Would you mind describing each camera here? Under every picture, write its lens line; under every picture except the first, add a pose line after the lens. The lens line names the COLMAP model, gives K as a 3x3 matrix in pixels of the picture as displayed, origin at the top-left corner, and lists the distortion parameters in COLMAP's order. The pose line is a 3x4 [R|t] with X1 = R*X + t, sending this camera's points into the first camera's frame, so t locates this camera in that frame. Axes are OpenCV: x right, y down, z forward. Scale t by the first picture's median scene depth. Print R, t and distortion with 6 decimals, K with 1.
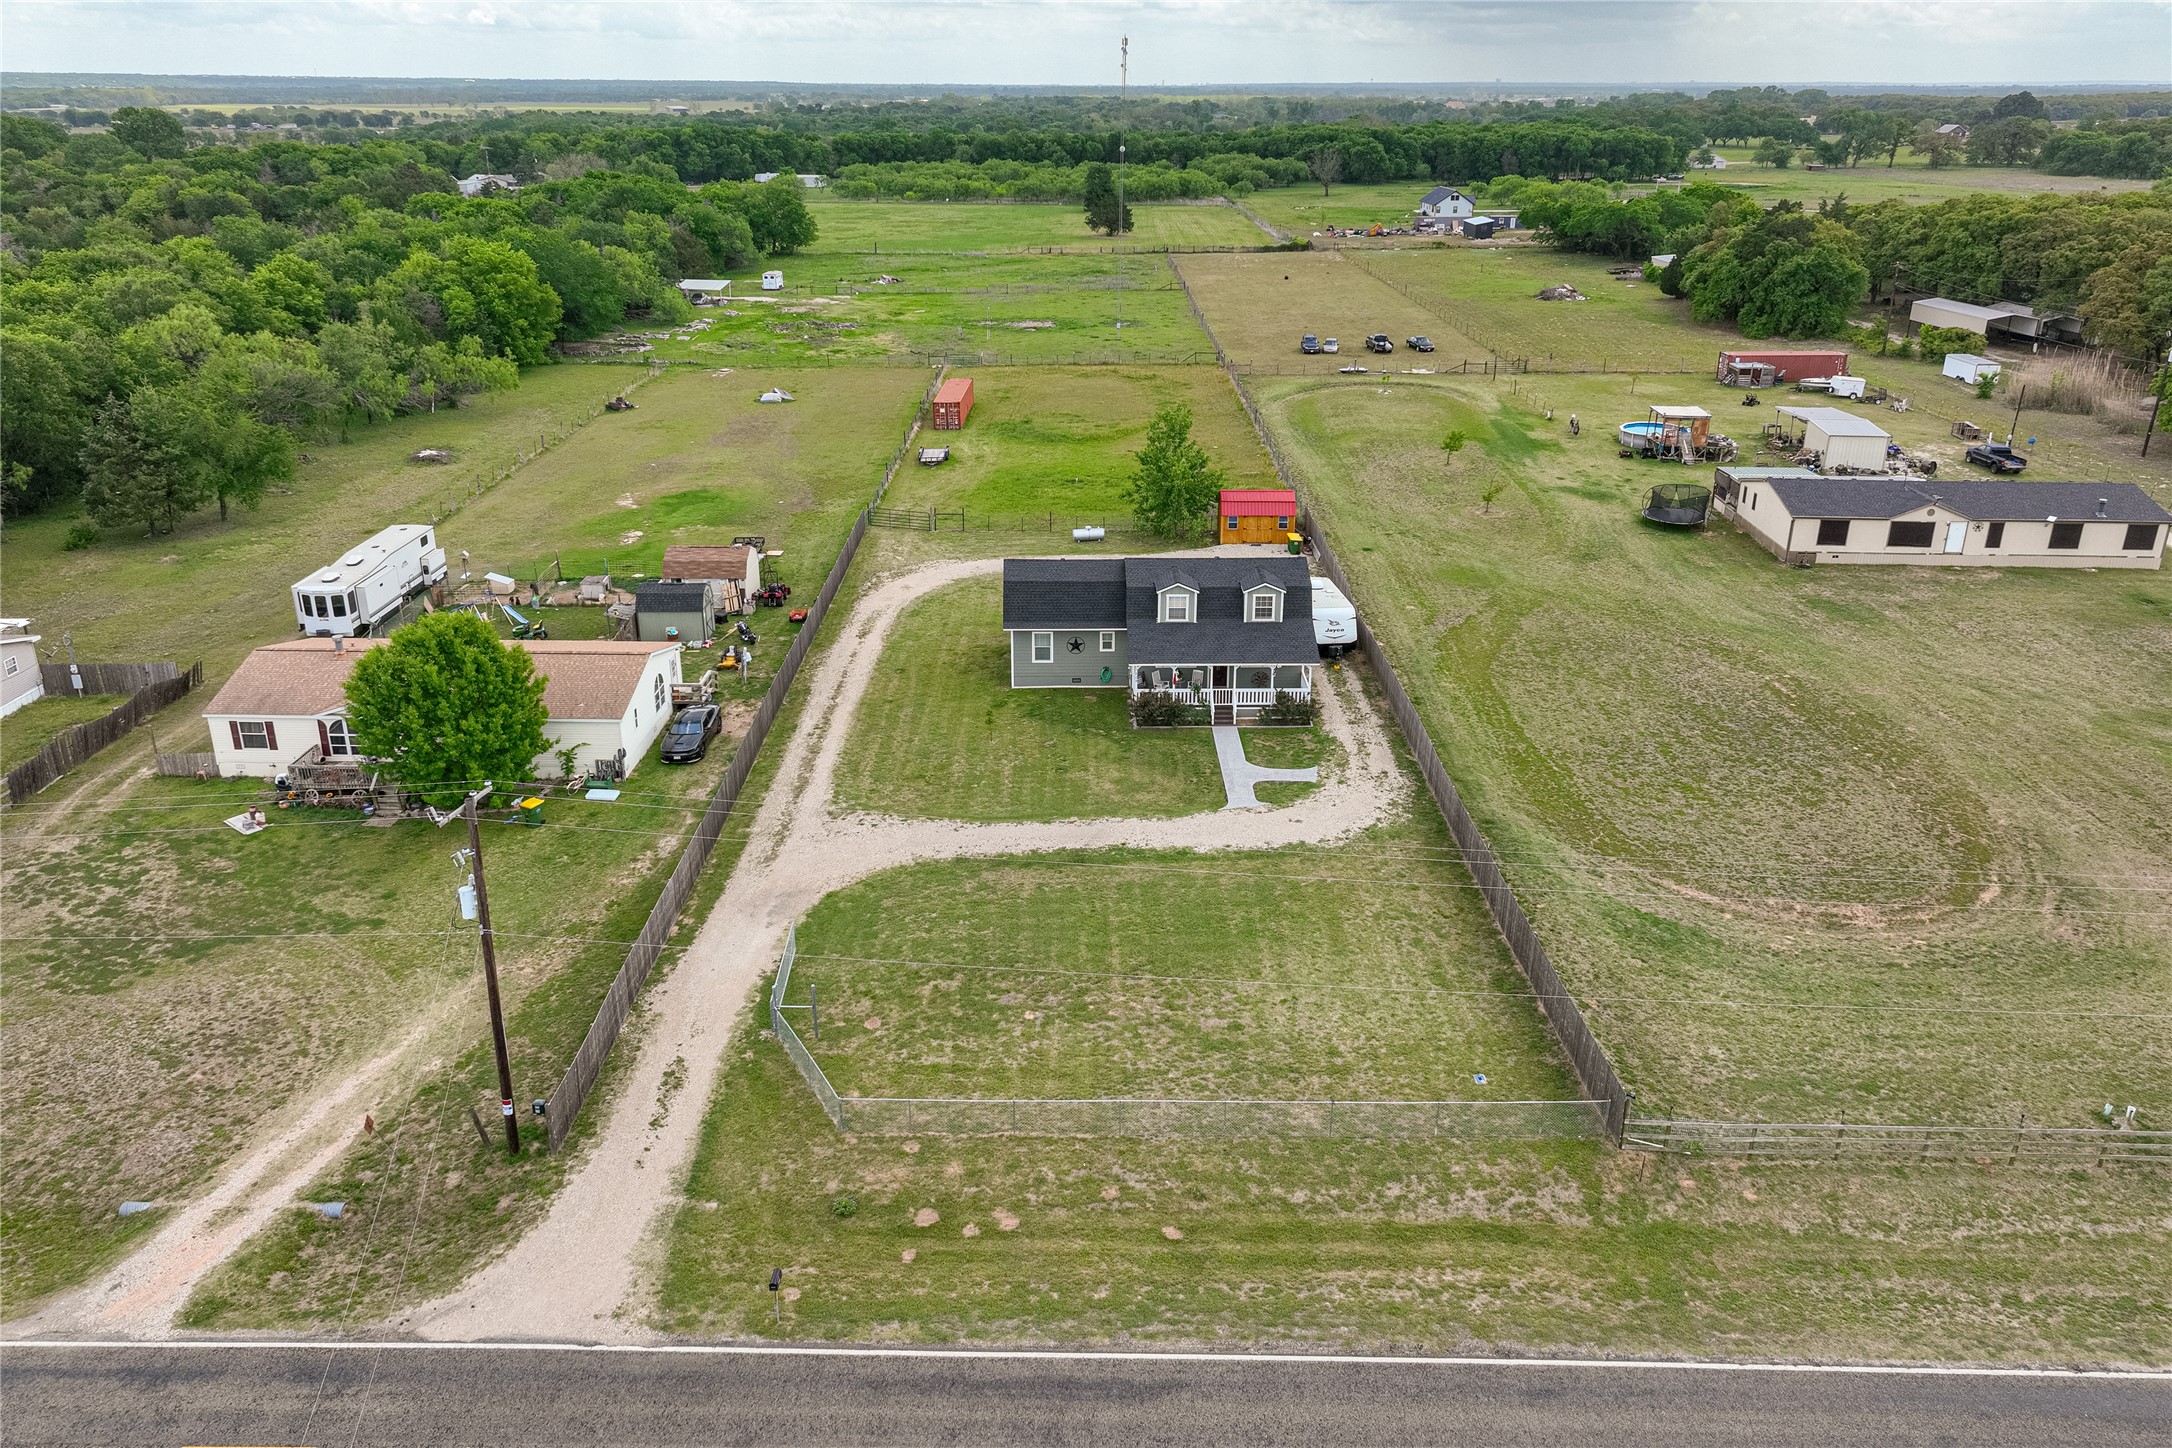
lens RADIAL K [[1514.1, 0, 1088.4], [0, 1514.1, 659.3], [0, 0, 1]] dist [-0.002666, 0.018538]
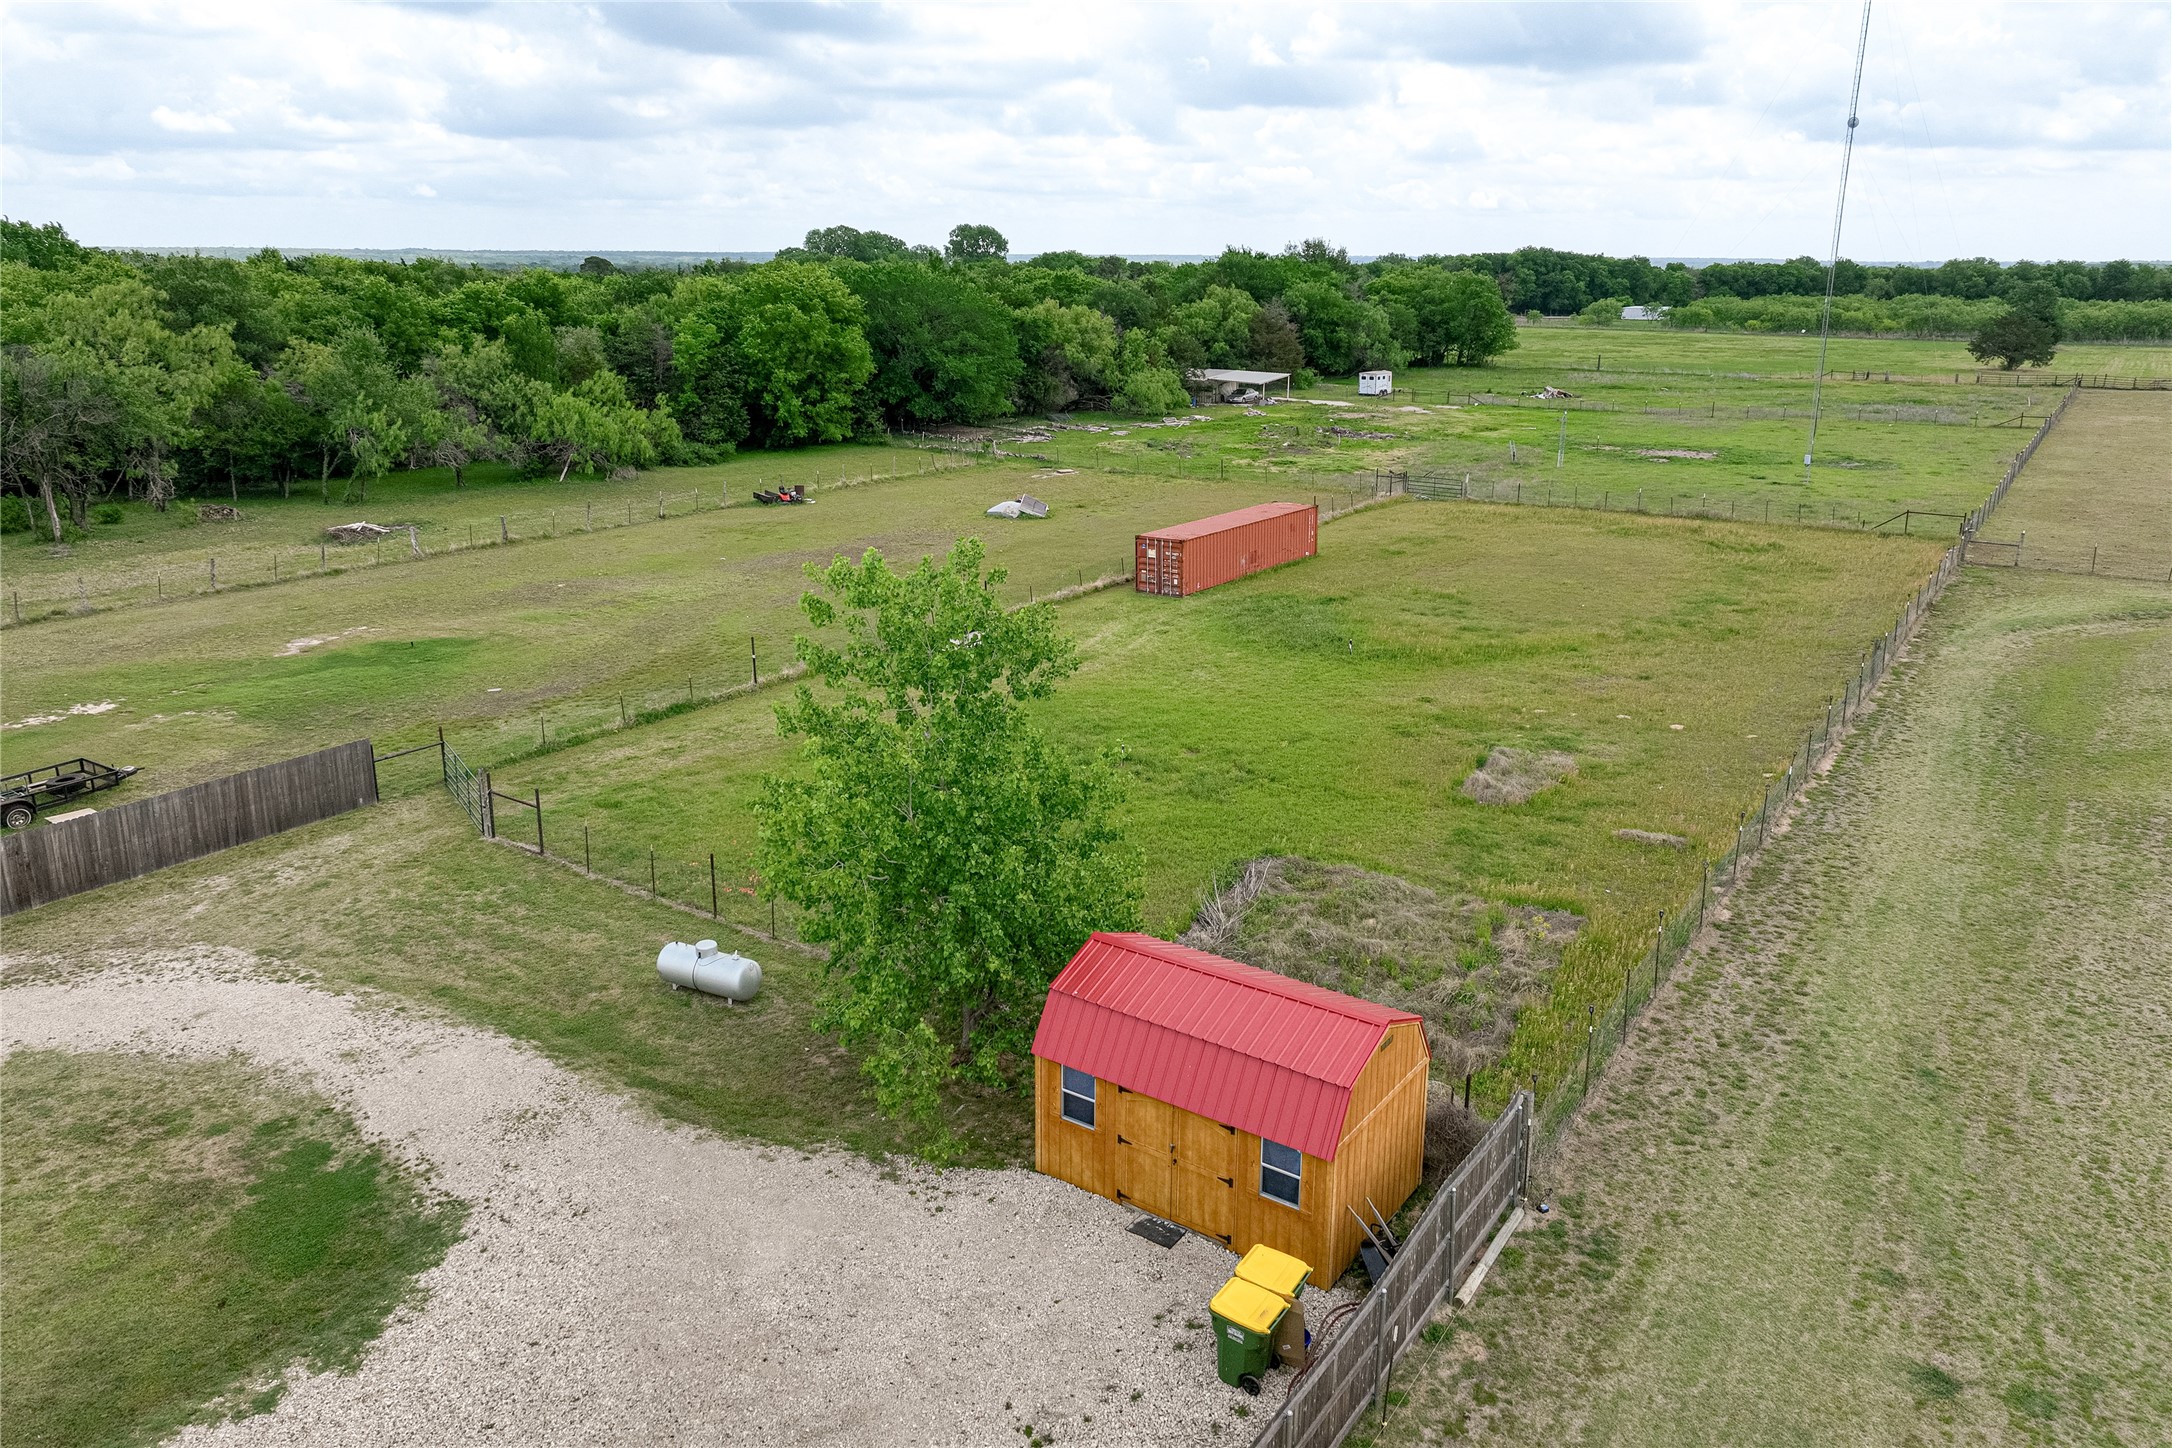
lens RADIAL K [[1514.1, 0, 1088.4], [0, 1514.1, 659.3], [0, 0, 1]] dist [-0.002666, 0.018538]
pose [[0.822544, 0.143612, -0.550270, 0.317556], [-0.201878, 0.978309, -0.046444, -0.217532], [0.531664, 0.149290, 0.833694, 1.227758]]
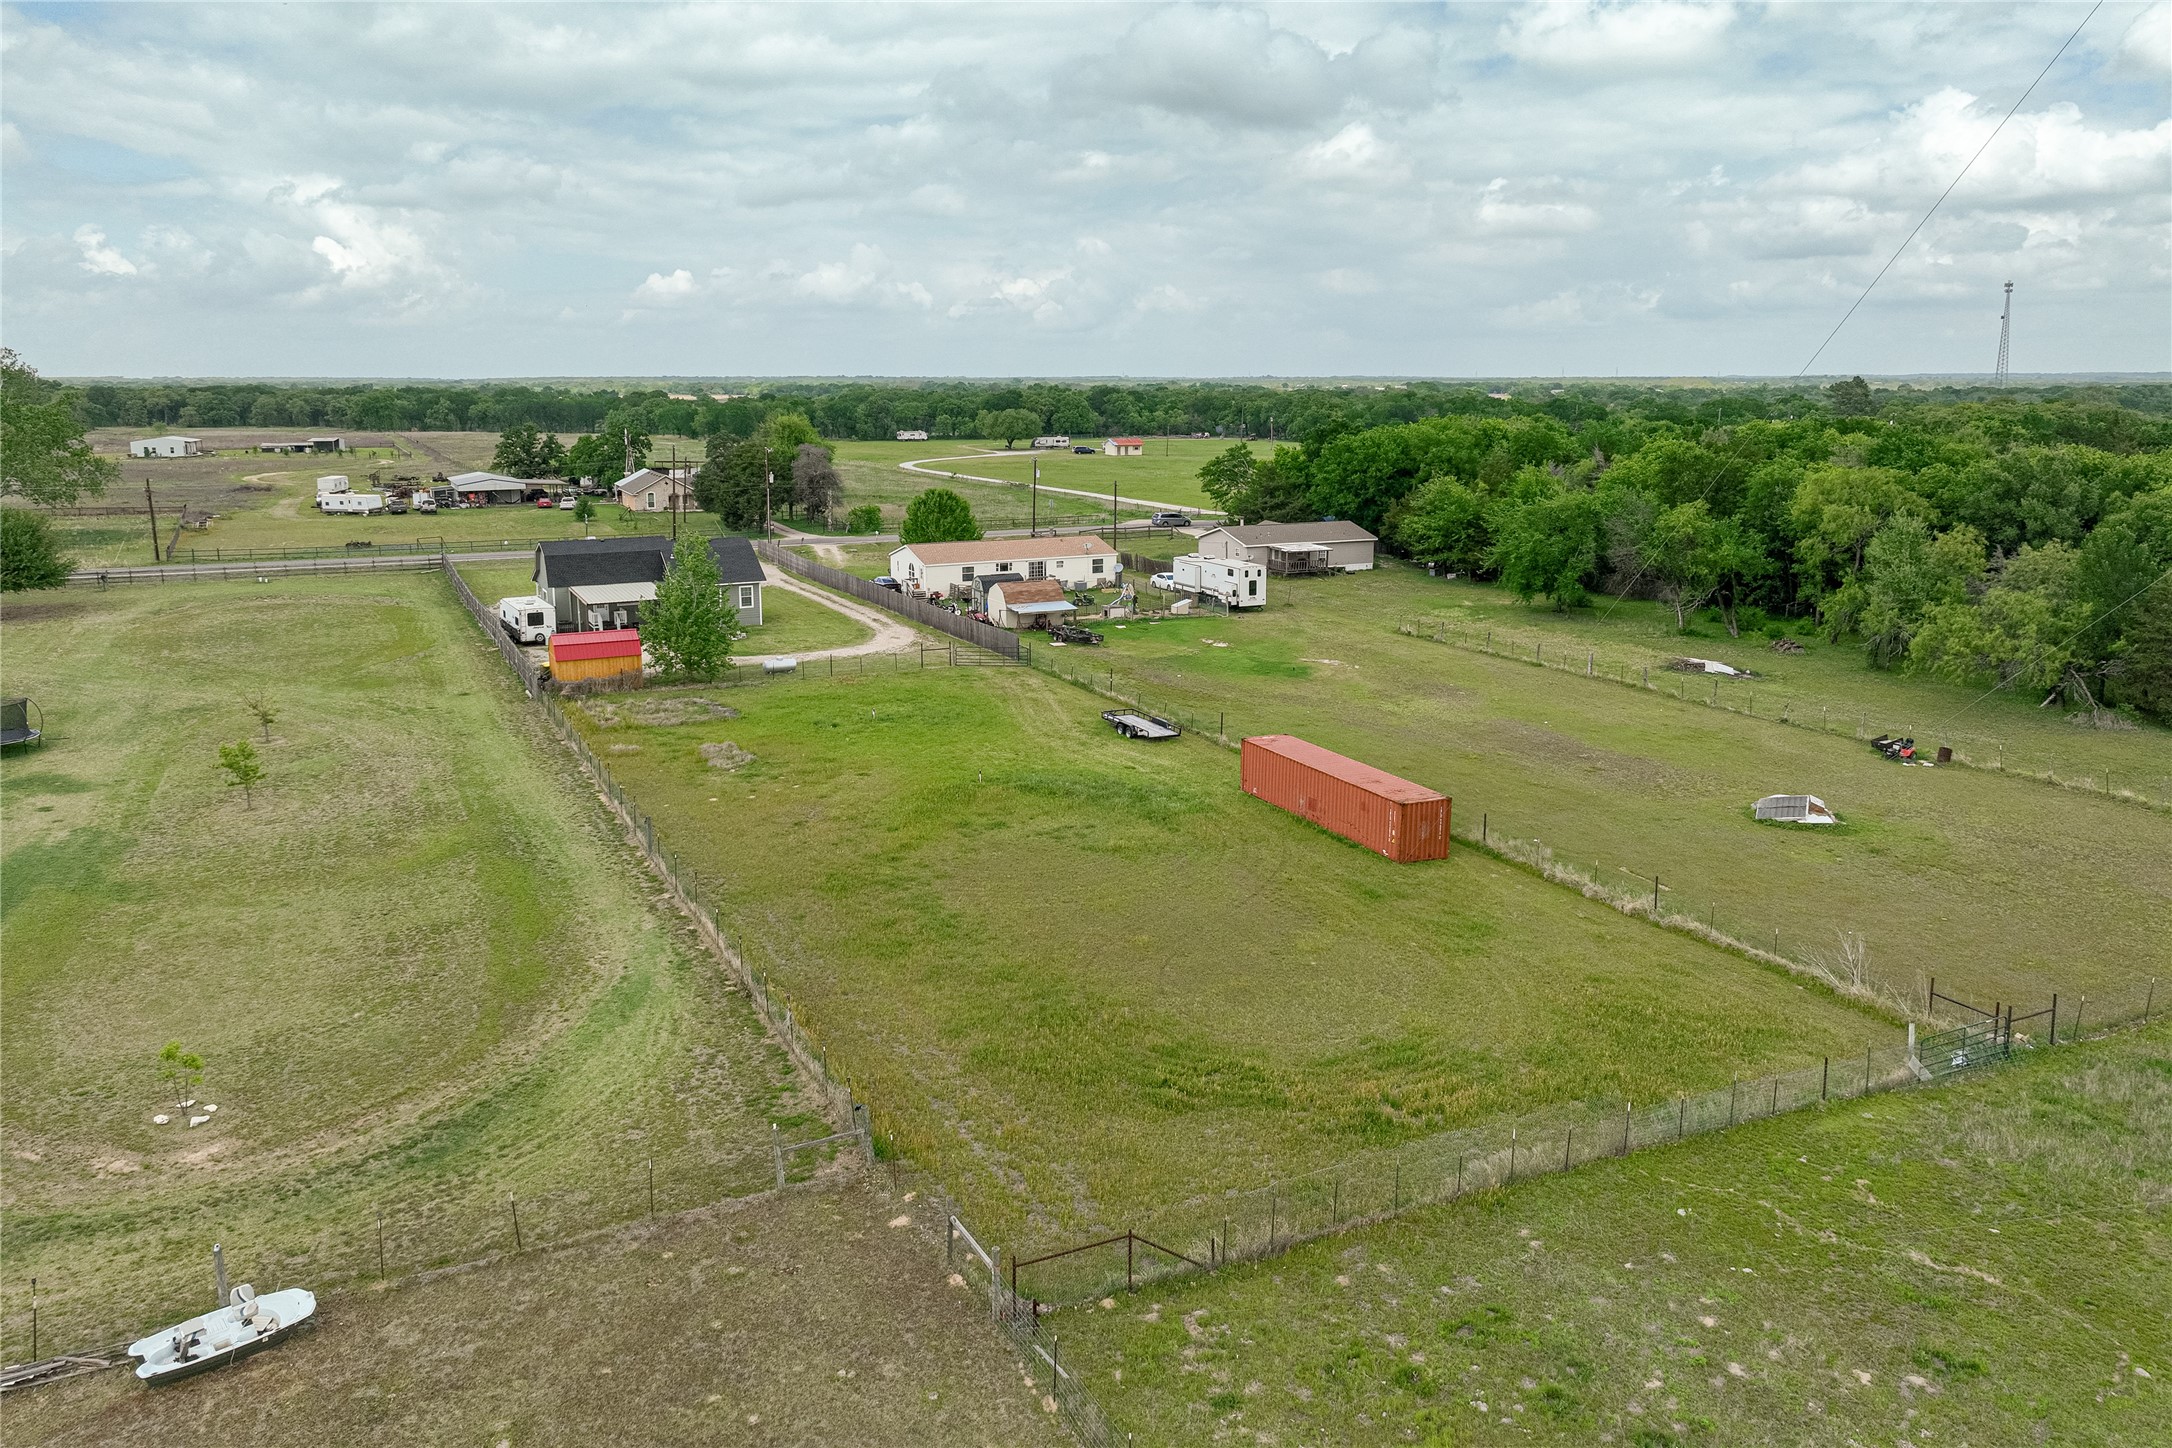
lens RADIAL K [[1514.1, 0, 1088.4], [0, 1514.1, 659.3], [0, 0, 1]] dist [-0.002666, 0.018538]
pose [[-0.893312, 0.078626, -0.442506, 0.381767], [-0.160366, 0.864006, 0.477260, -0.879517], [0.419852, 0.497305, -0.759218, 2.767801]]
